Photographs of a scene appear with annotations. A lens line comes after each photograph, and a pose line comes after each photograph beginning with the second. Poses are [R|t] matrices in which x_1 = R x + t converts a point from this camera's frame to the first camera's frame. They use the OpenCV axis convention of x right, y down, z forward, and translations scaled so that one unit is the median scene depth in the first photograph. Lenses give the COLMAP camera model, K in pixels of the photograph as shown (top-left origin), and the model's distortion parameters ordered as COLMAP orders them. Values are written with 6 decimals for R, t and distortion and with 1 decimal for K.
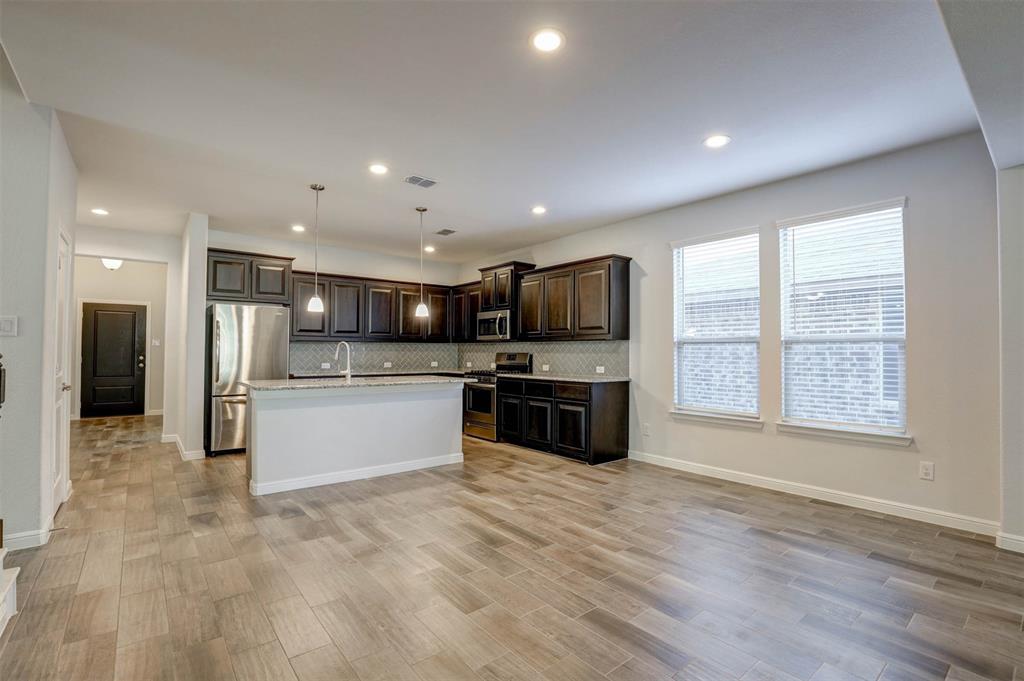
lens RADIAL K [[470.9, 0, 506.9], [0, 470.9, 346.3], [0, 0, 1]] dist [-0.033571, 0.002342]
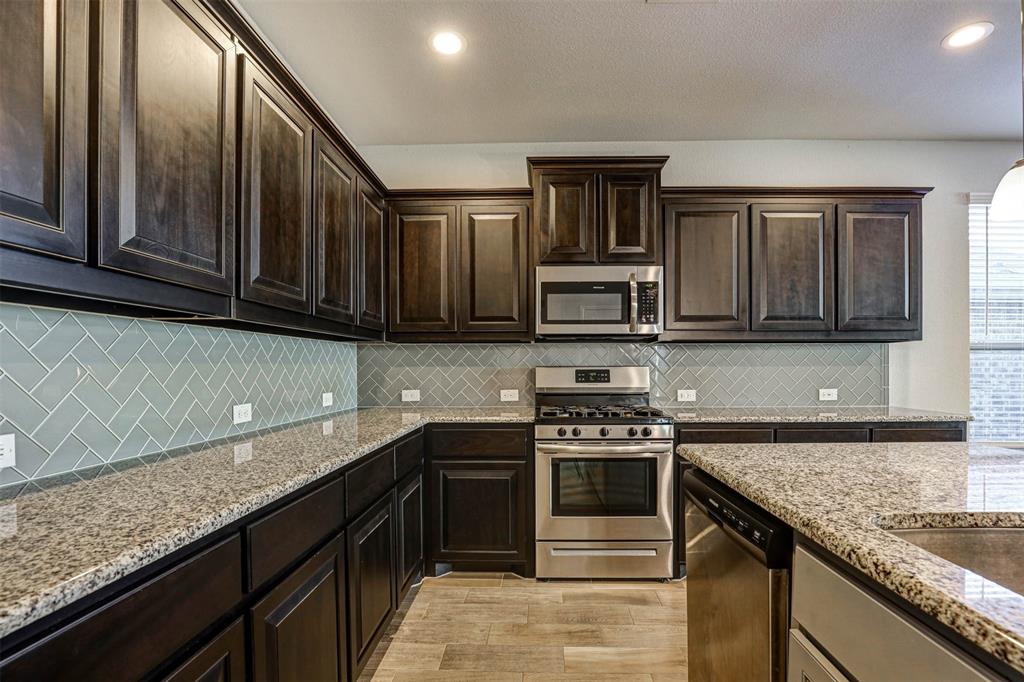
lens RADIAL K [[632.1, 0, 540.9], [0, 632.1, 364.9], [0, 0, 1]] dist [-0.001063, 0.000290]
pose [[0.618073, -0.004464, 0.786108, -0.594867], [-0.004567, 0.999947, 0.009269, 0.009539], [-0.786107, -0.009319, 0.618020, 0.806378]]
